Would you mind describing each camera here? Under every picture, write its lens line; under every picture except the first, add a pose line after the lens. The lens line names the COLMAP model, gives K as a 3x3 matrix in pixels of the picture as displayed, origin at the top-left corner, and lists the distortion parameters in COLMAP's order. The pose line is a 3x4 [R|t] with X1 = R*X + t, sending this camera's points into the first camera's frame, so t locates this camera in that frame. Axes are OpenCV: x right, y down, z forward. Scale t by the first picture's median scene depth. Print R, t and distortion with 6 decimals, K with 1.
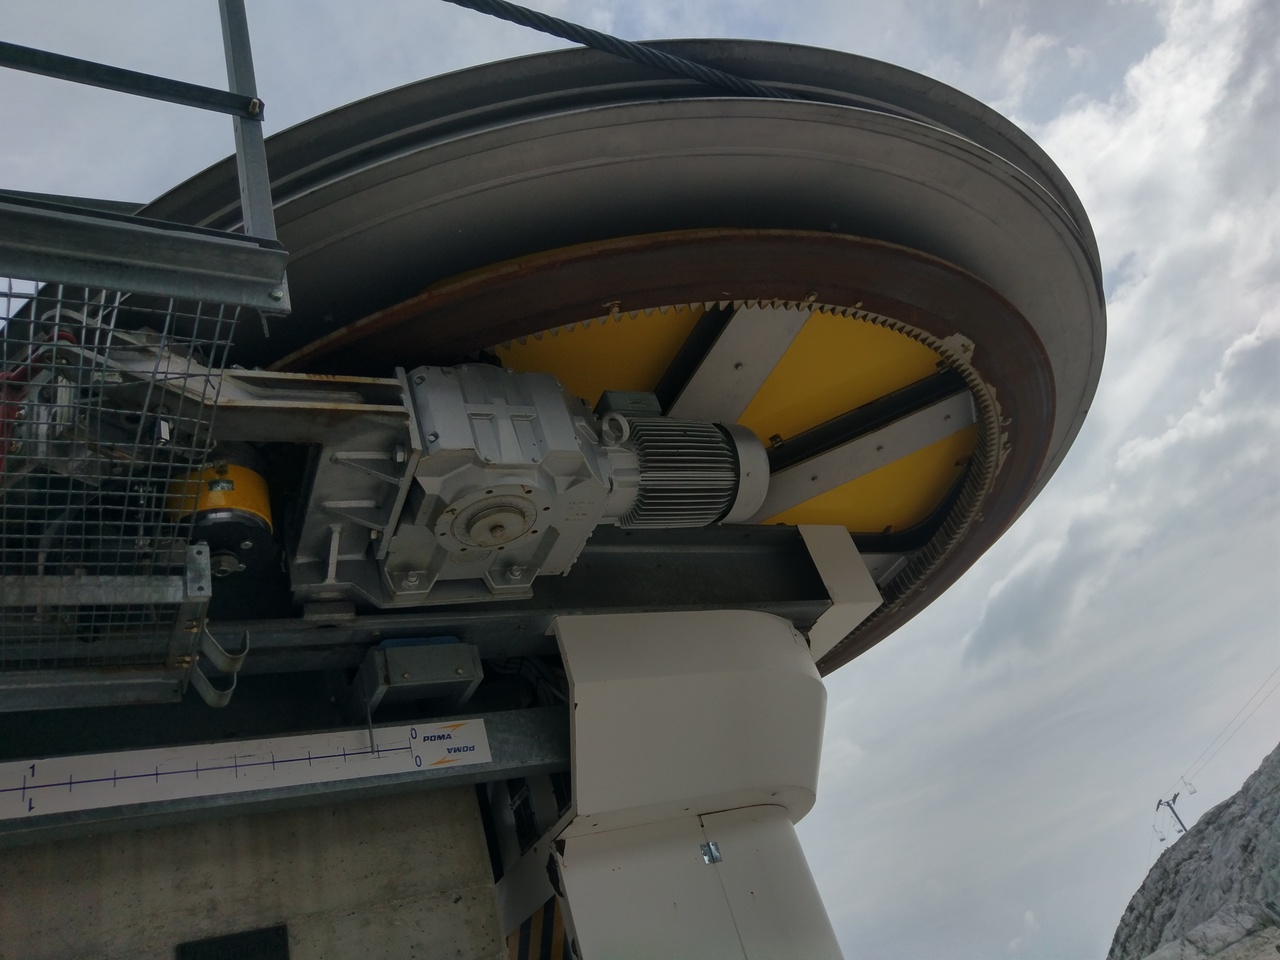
lens RADIAL K [[925.1, 0, 643.4], [0, 925.1, 503.7], [0, 0, 1]] dist [0.076181, -0.074705]
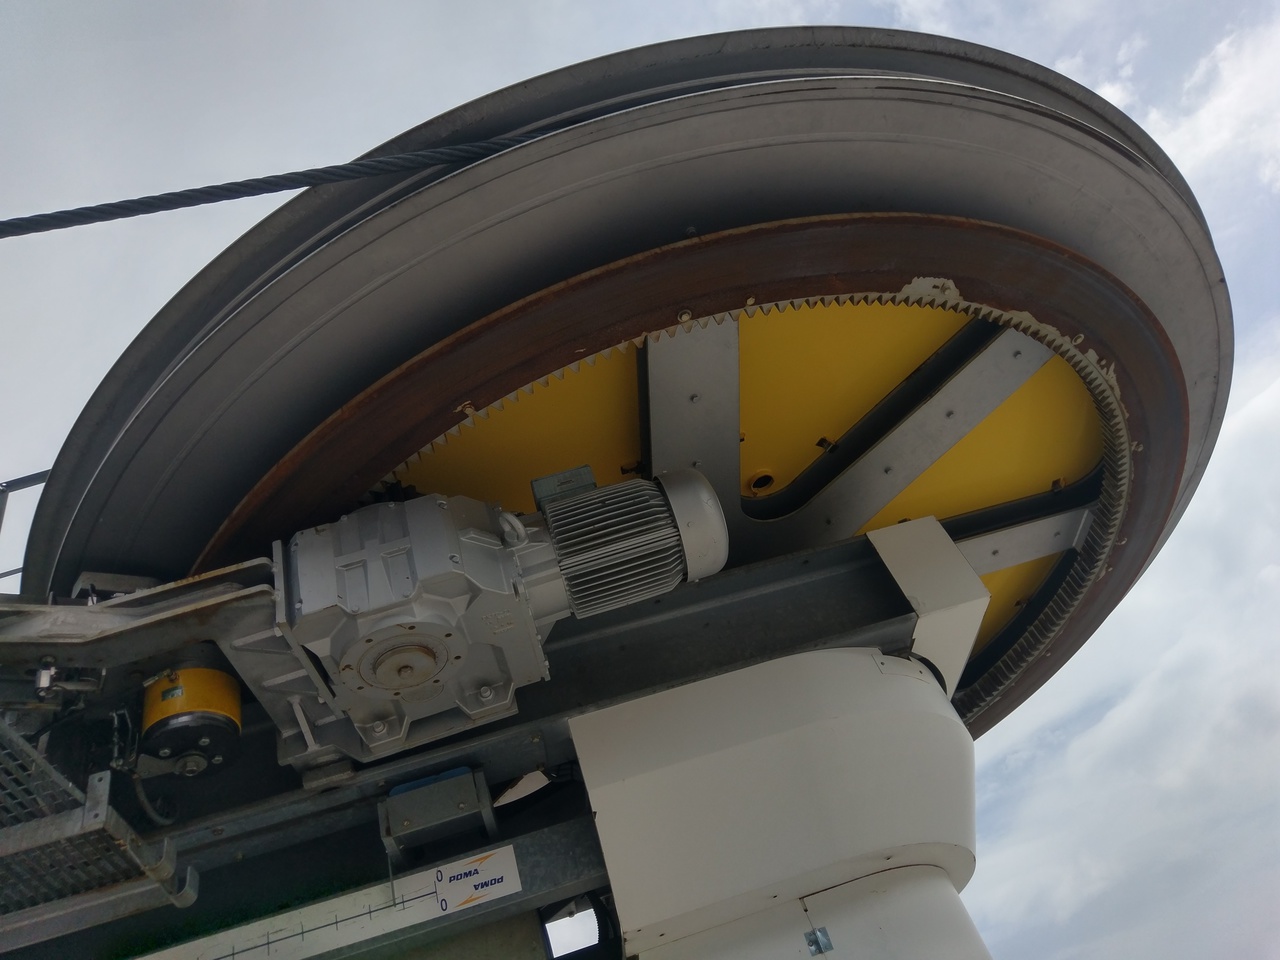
lens RADIAL K [[936.8, 0, 656.3], [0, 936.8, 494.1], [0, 0, 1]] dist [0.073862, -0.090676]
pose [[0.893894, -0.287192, -0.344200, 0.422783], [0.279009, 0.957414, -0.074251, -0.002001], [0.350866, -0.029663, 0.935956, 0.154283]]
